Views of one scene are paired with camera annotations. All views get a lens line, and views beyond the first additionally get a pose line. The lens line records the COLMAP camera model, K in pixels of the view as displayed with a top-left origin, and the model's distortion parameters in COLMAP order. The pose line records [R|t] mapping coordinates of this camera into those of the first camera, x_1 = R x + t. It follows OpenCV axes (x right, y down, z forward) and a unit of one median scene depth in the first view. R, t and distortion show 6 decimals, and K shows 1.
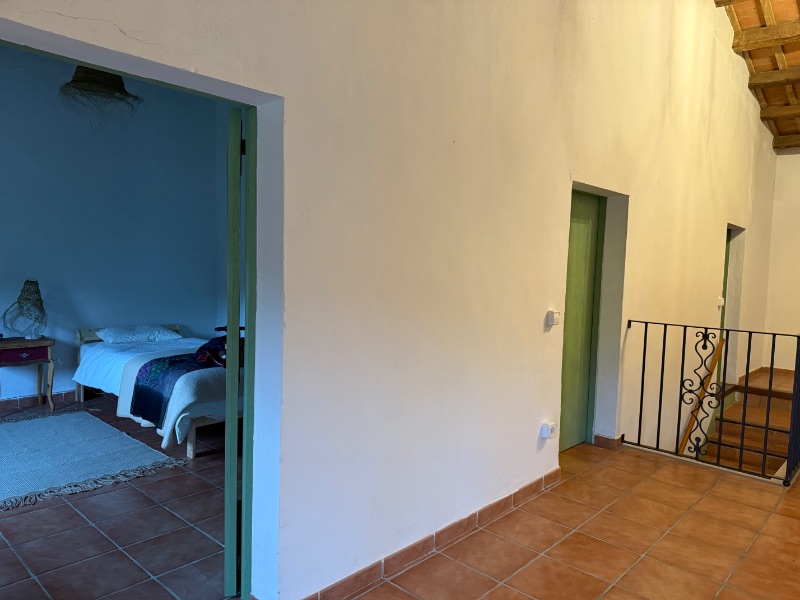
lens RADIAL K [[562.2, 0, 398.0], [0, 562.2, 304.5], [0, 0, 1]] dist [0.009968, -0.022970]
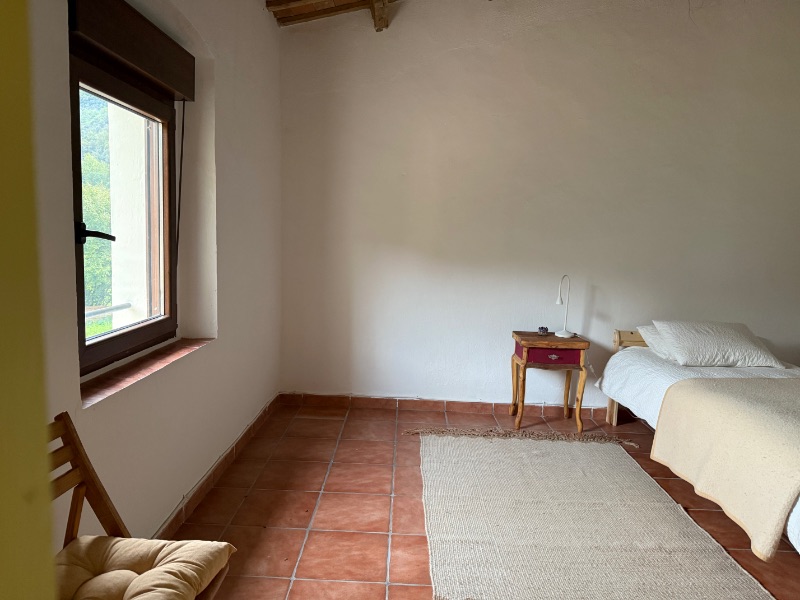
lens RADIAL K [[562.2, 0, 398.2], [0, 562.2, 301.9], [0, 0, 1]] dist [0.009968, -0.022970]
pose [[0.649851, 0.070688, -0.756767, -0.202076], [-0.067241, 0.997109, 0.035396, -0.000577], [0.757082, 0.027883, 0.652725, 0.299887]]
